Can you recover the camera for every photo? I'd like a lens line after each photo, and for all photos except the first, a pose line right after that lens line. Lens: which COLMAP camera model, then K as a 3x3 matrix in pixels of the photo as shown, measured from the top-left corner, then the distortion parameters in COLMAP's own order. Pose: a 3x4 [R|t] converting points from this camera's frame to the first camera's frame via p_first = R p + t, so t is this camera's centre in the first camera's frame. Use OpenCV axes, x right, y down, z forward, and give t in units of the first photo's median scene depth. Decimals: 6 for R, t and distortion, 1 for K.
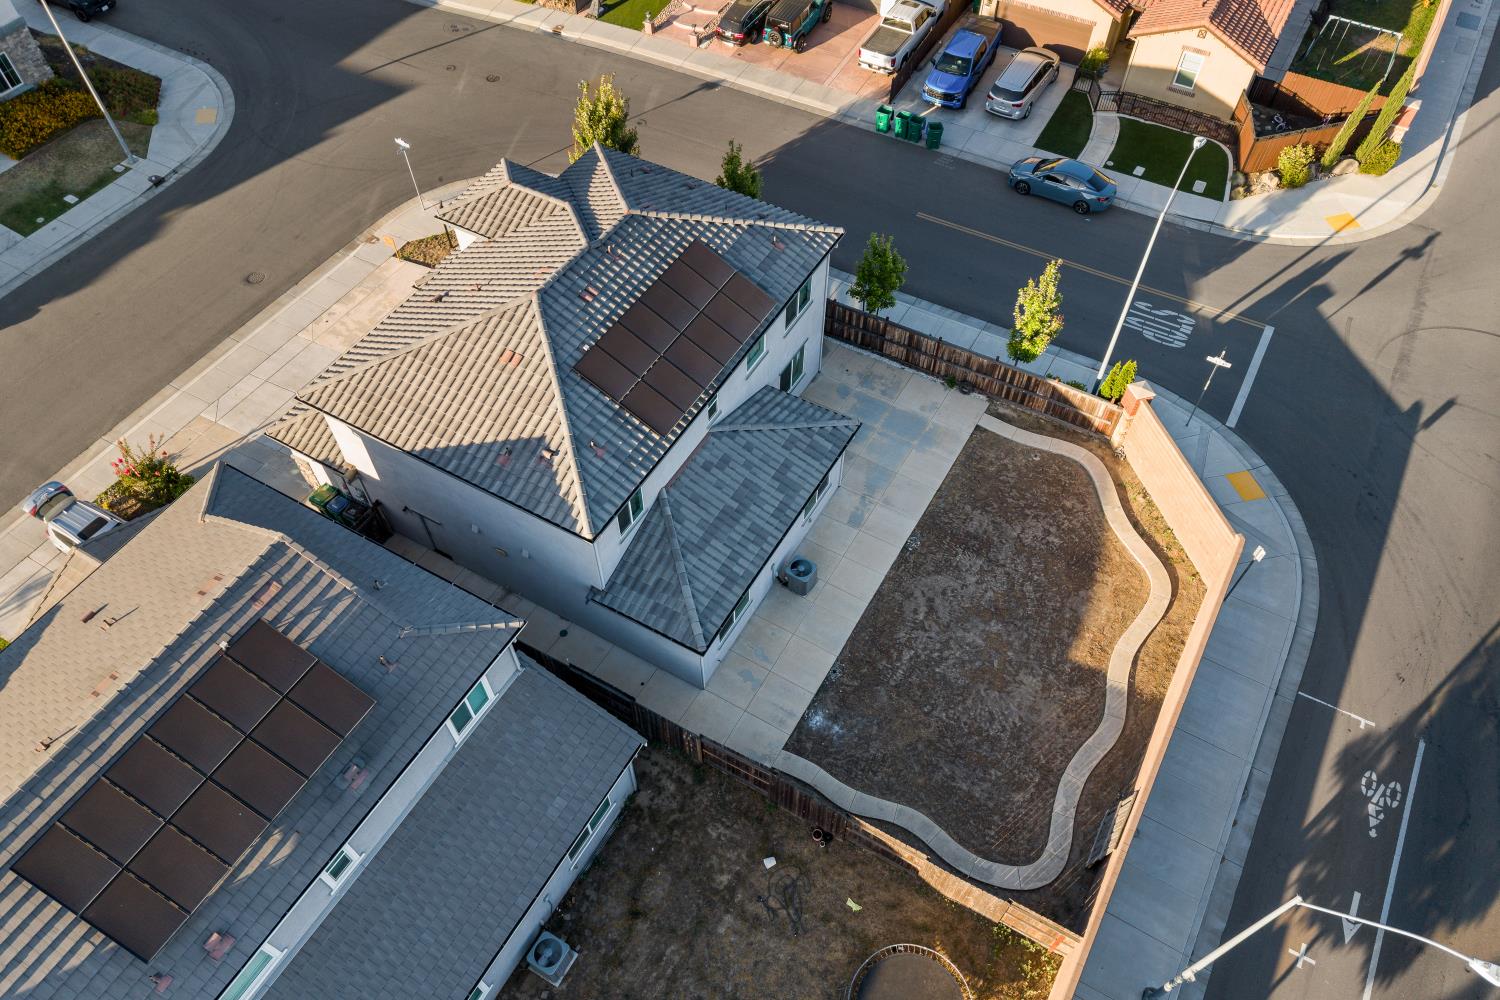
lens RADIAL K [[1040.6, 0, 751.4], [0, 1040.6, 537.9], [0, 0, 1]] dist [0.006099, 0.001414]
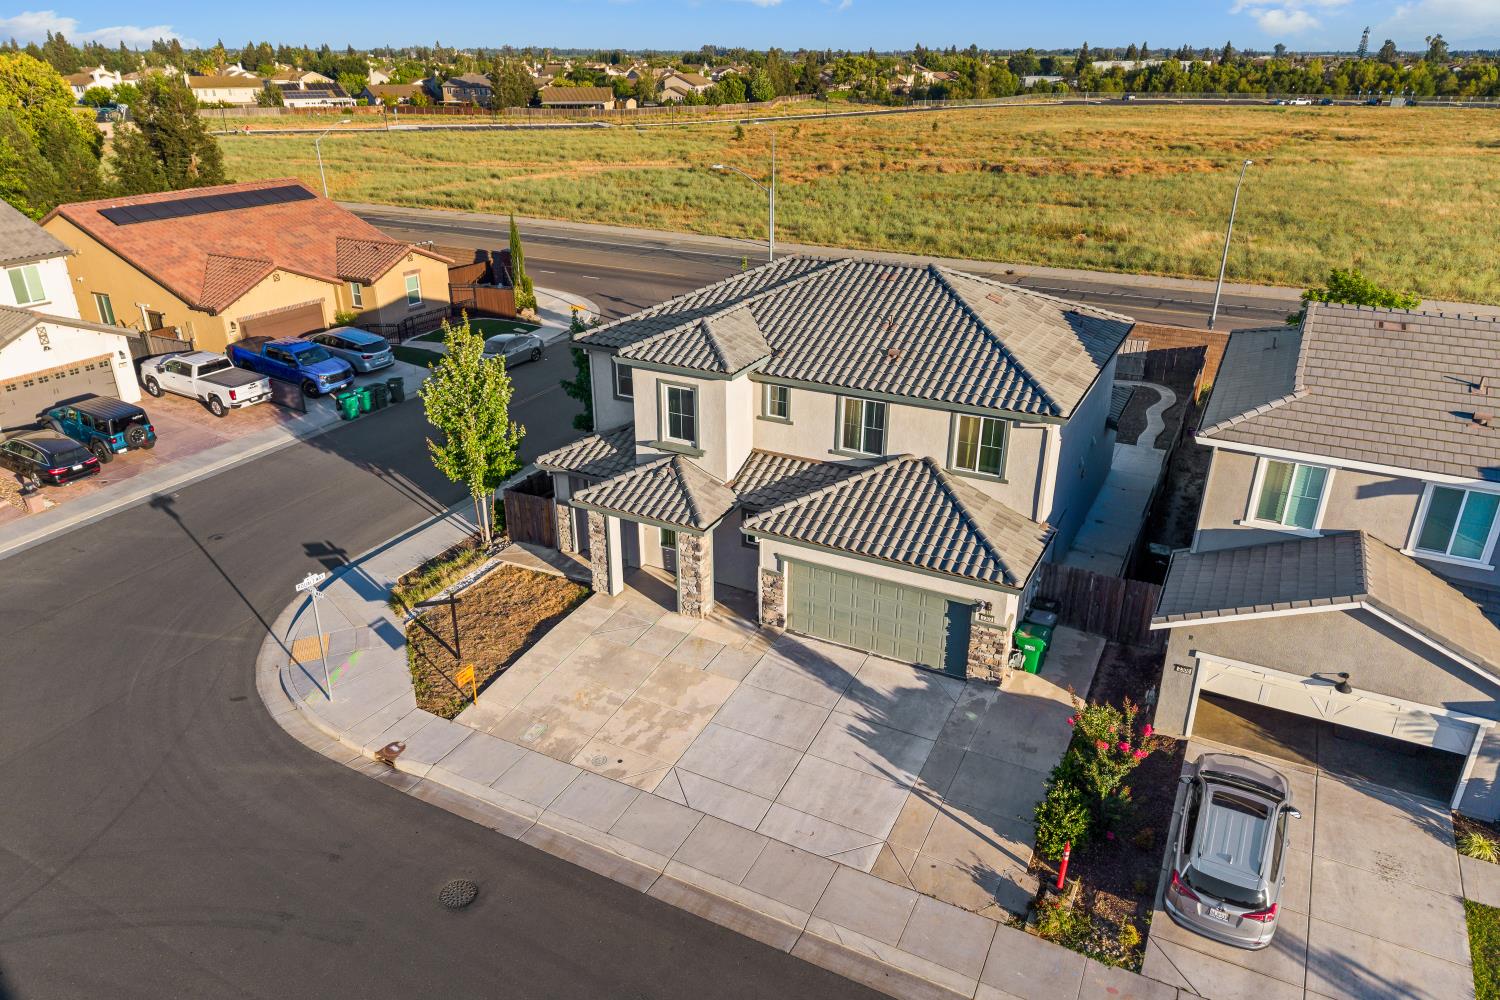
lens RADIAL K [[1024.4, 0, 750.0], [0, 1024.4, 500.0], [0, 0, 1]] dist [0.020503, -0.001673]
pose [[-0.035828, -0.401453, 0.915179, -0.764808], [0.805314, 0.530669, 0.264310, -0.332008], [-0.591765, 0.746476, 0.304283, 0.616477]]
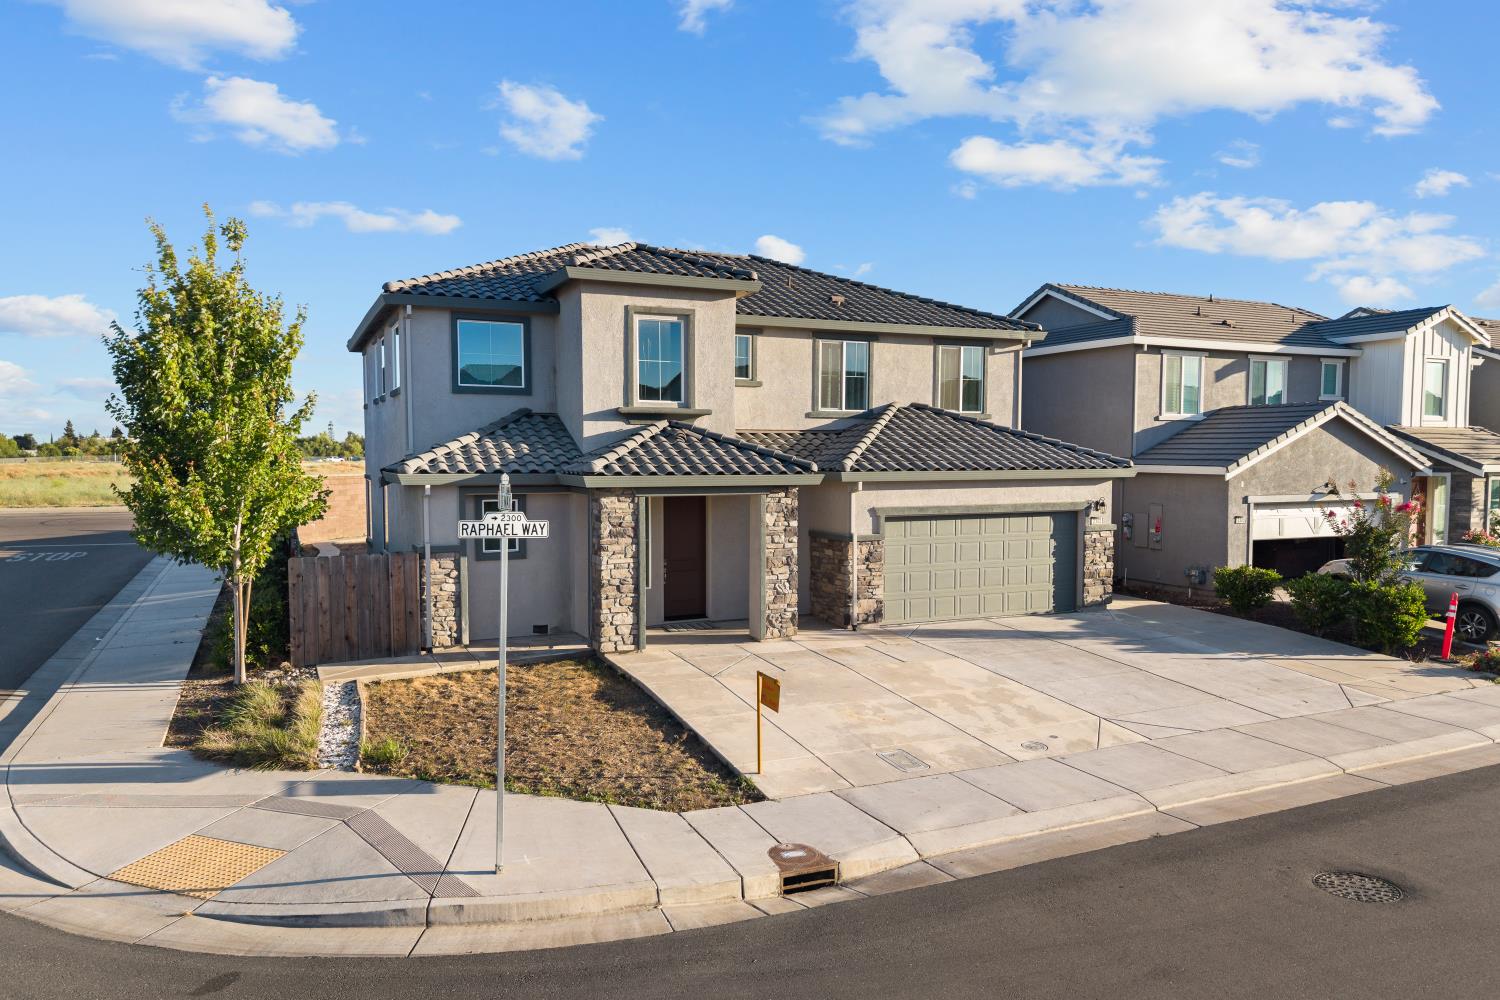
lens RADIAL K [[1024.4, 0, 750.0], [0, 1024.4, 500.0], [0, 0, 1]] dist [0.020503, -0.001673]
pose [[-0.817384, -0.024206, 0.575585, -0.460145], [0.465109, 0.561824, 0.684125, -0.462598], [-0.339937, 0.826903, -0.447967, 0.998798]]
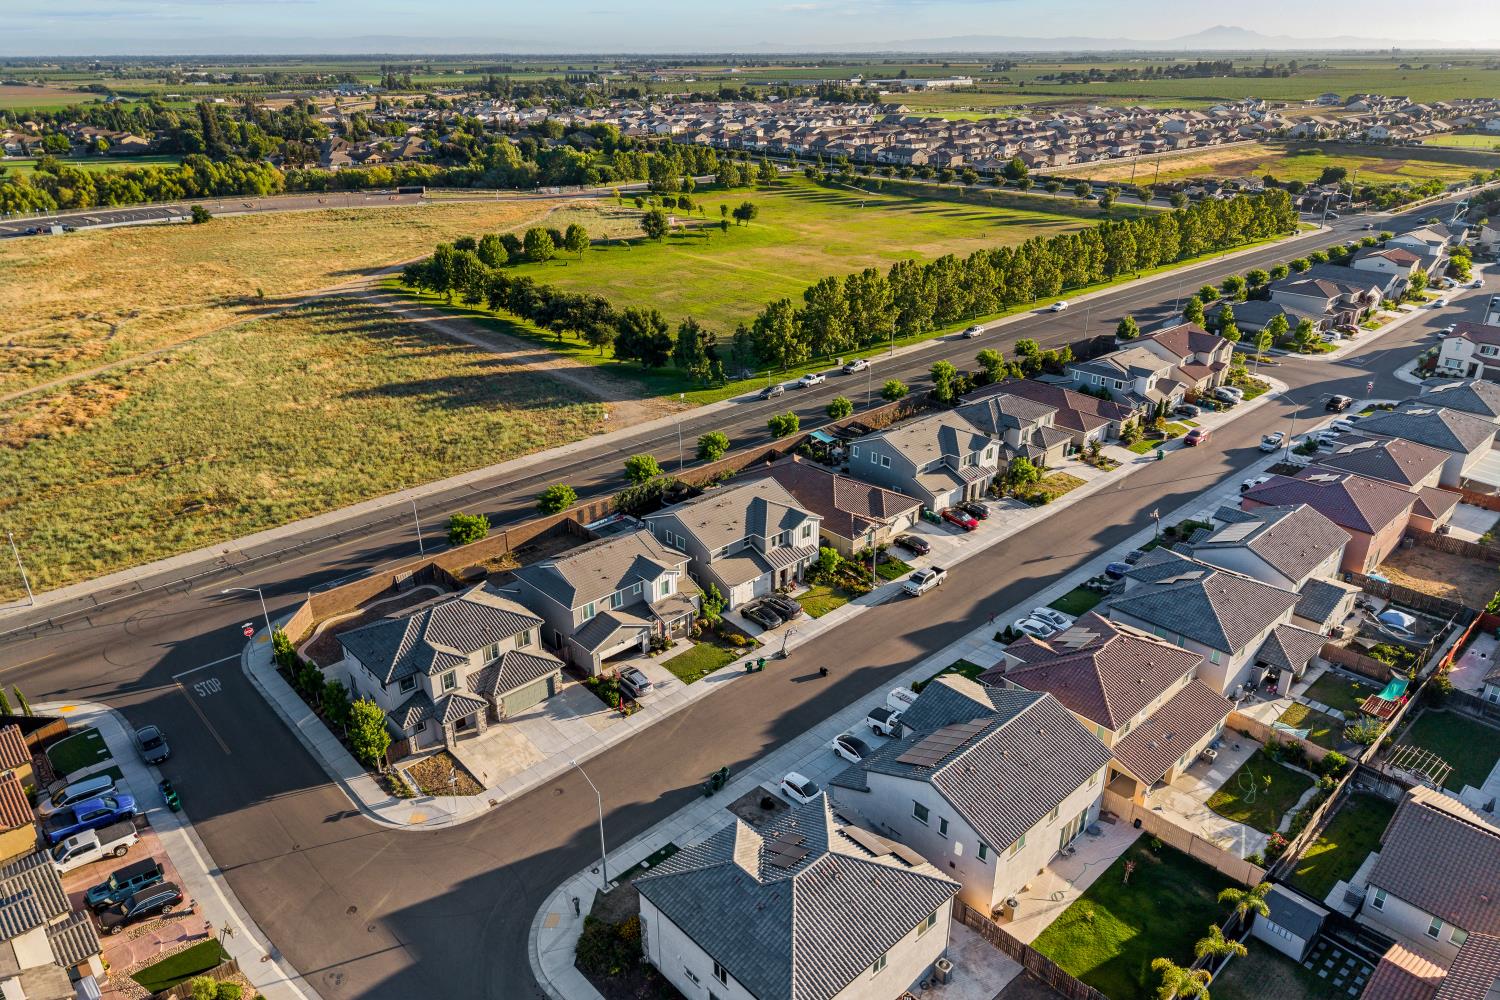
lens RADIAL K [[1024.4, 0, 750.0], [0, 1024.4, 500.0], [0, 0, 1]] dist [0.020503, -0.001673]
pose [[-0.953983, -0.109490, 0.279157, -1.180448], [0.249699, 0.225408, 0.941723, -1.887772], [-0.166034, 0.968093, -0.187696, 0.726969]]
